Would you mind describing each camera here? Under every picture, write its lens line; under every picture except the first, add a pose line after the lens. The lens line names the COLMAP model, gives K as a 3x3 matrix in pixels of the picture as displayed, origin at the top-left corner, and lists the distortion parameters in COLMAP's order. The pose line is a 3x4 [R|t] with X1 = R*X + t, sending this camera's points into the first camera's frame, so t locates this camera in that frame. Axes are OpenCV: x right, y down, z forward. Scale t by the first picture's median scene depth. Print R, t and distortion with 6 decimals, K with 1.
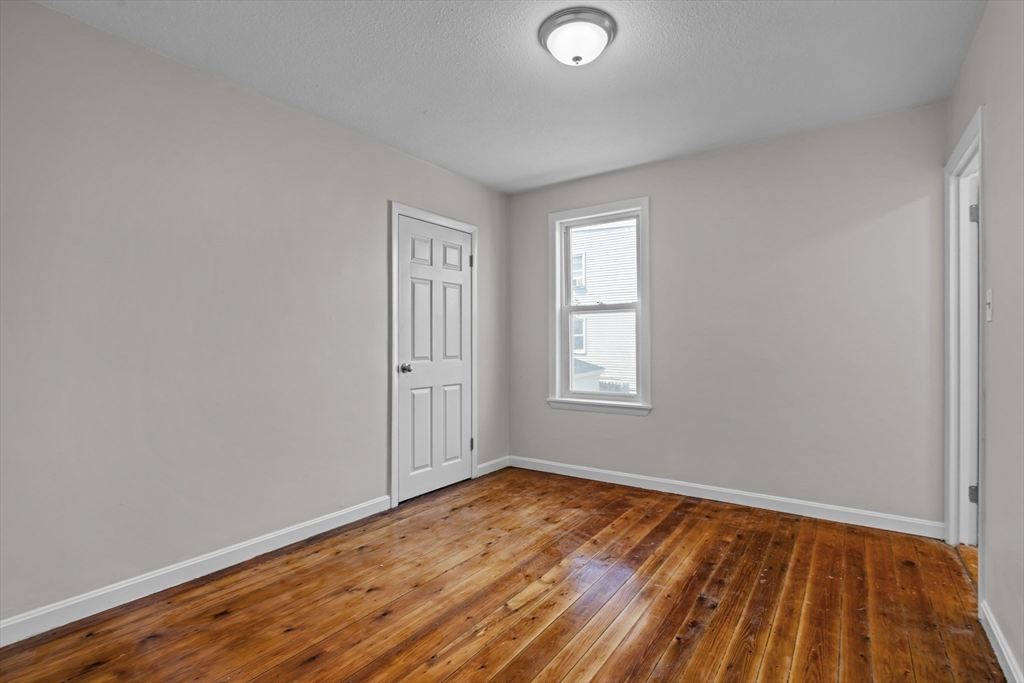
lens RADIAL K [[470.0, 0, 511.6], [0, 470.0, 342.7], [0, 0, 1]] dist [-0.003567, 0.001345]
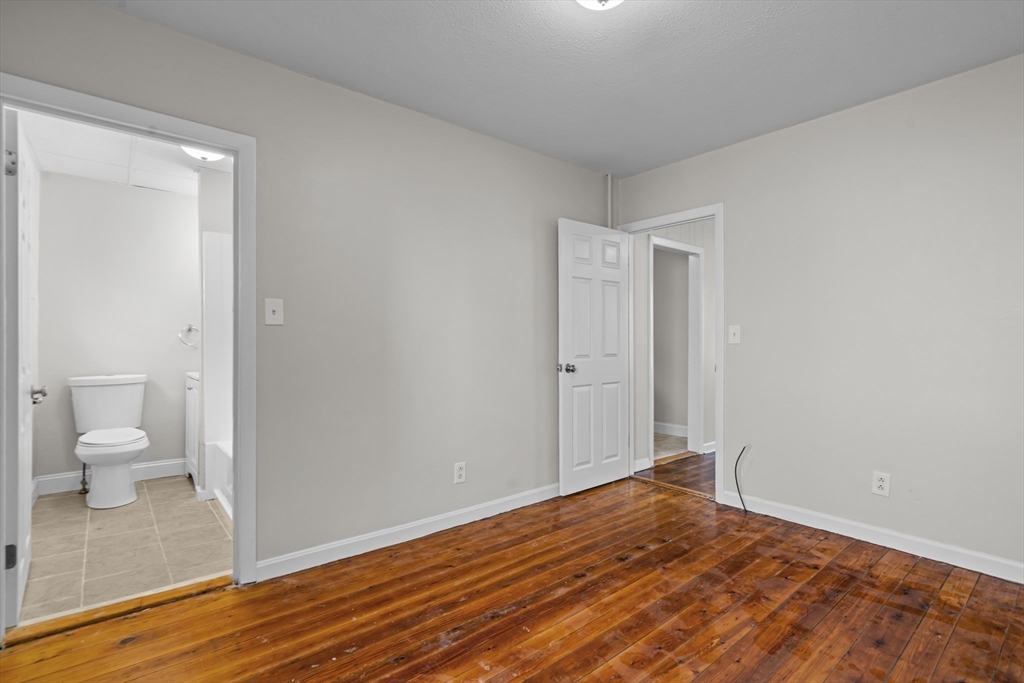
lens RADIAL K [[470.0, 0, 518.7], [0, 470.0, 340.4], [0, 0, 1]] dist [-0.003567, 0.001345]
pose [[-0.968678, 0.000149, 0.248321, 0.090067], [0.000846, 0.999996, 0.002698, -0.006709], [-0.248319, 0.002823, -0.968674, 2.052878]]
